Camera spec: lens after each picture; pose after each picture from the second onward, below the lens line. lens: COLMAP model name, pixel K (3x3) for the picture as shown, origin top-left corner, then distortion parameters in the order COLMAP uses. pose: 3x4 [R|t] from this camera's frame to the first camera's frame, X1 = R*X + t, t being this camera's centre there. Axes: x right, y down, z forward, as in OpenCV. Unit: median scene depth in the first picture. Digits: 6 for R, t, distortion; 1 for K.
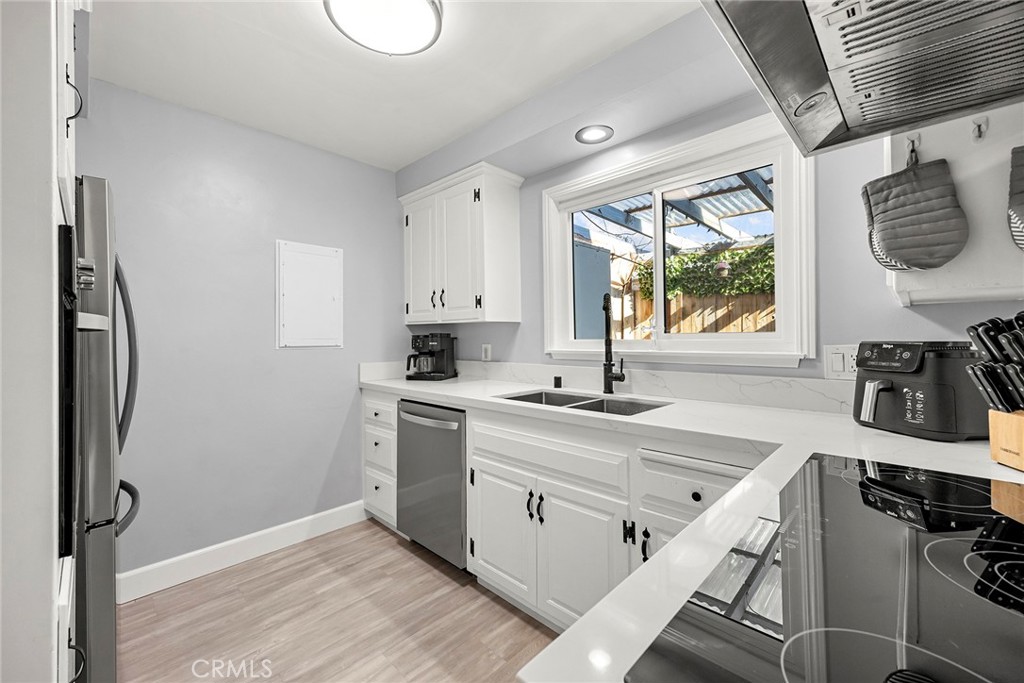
lens RADIAL K [[400.6, 0, 513.0], [0, 400.6, 331.6], [0, 0, 1]] dist [0.000130, 0.000066]
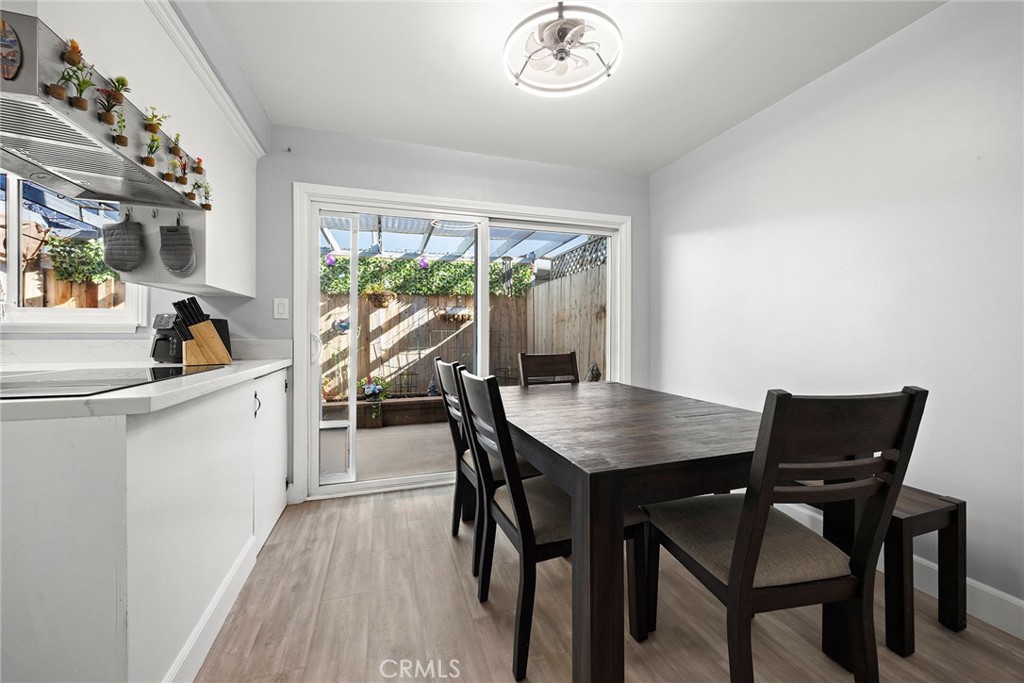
lens RADIAL K [[400.6, 0, 513.0], [0, 400.6, 331.6], [0, 0, 1]] dist [0.000130, 0.000066]
pose [[0.473104, 0.018290, 0.880817, 0.034315], [-0.018409, 0.999771, -0.010872, 0.039529], [-0.880814, -0.011071, 0.473333, -0.486798]]
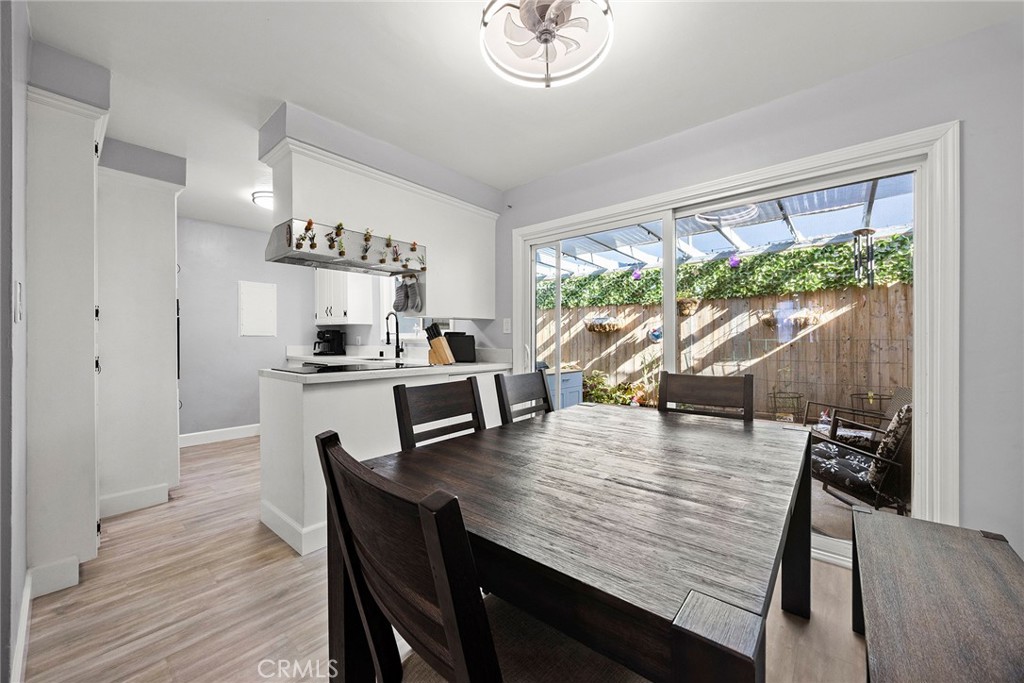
lens RADIAL K [[390.9, 0, 512.0], [0, 390.9, 341.5], [0, 0, 1]] dist [0.000060, -0.000006]
pose [[0.998332, 0.010649, 0.056738, 0.491808], [-0.011599, 0.999798, 0.016444, 0.016458], [-0.056552, -0.017074, 0.998254, -0.763914]]
